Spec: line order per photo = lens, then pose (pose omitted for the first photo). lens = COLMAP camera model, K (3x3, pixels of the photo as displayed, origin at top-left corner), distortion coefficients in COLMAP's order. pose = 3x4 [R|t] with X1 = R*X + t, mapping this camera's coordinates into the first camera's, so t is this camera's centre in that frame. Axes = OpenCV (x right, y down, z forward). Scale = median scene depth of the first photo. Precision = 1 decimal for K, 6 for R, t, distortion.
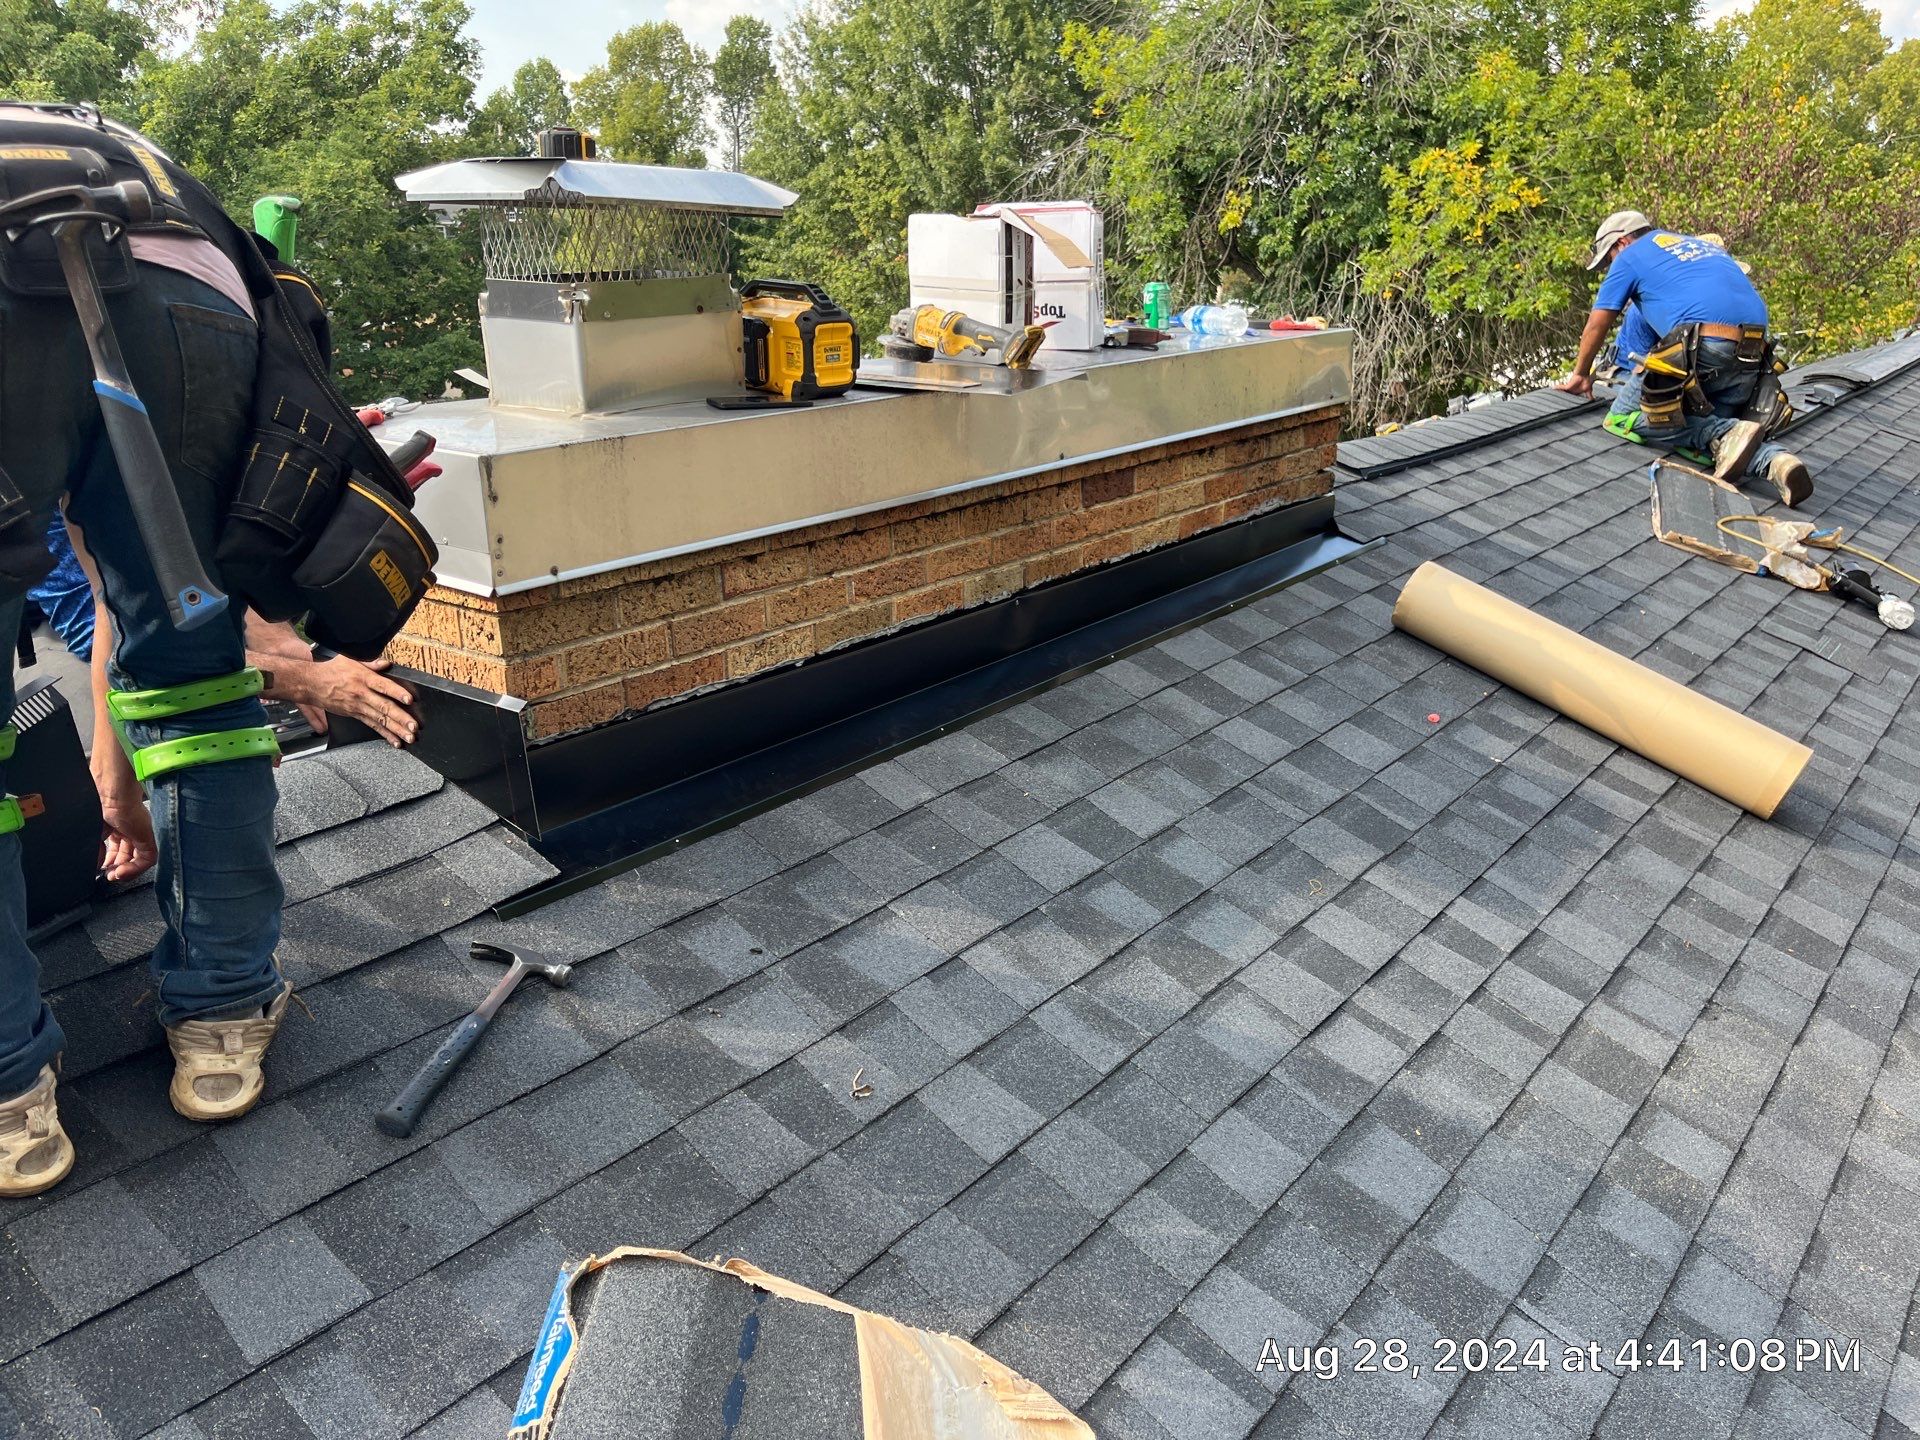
lens RADIAL K [[1439.4, 0, 968.0], [0, 1439.4, 719.7], [0, 0, 1]] dist [0.027501, -0.002478]
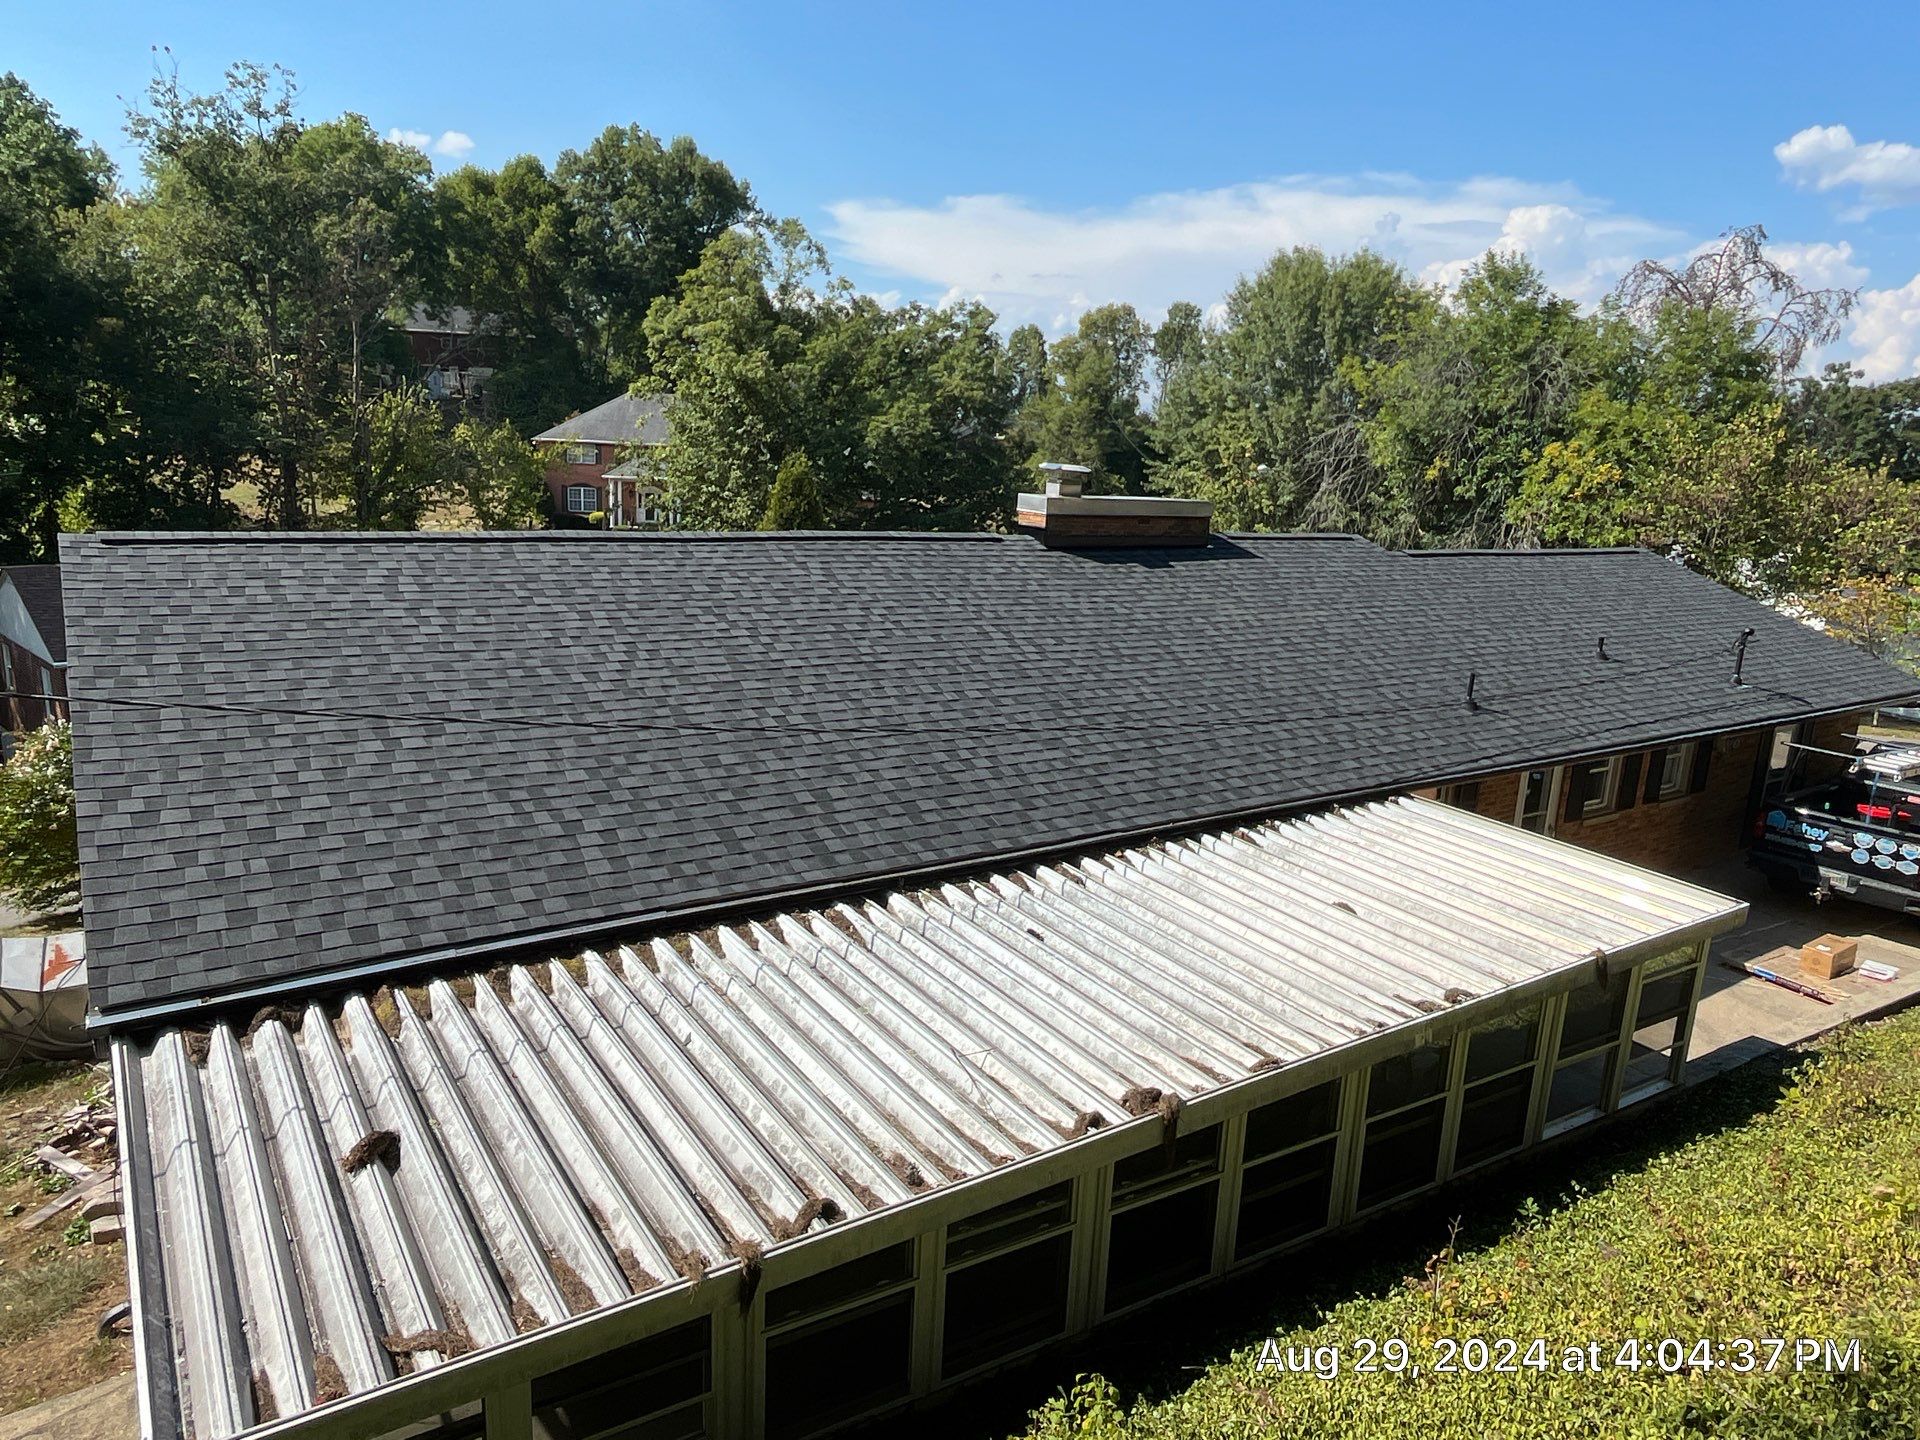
lens RADIAL K [[1344.1, 0, 976.8], [0, 1344.1, 739.8], [0, 0, 1]] dist [-0.004296, 0.001143]
pose [[0.955788, 0.127054, -0.265192, 0.082942], [-0.156594, 0.983245, -0.093310, 0.109480], [0.248894, 0.130712, 0.959670, -0.350682]]
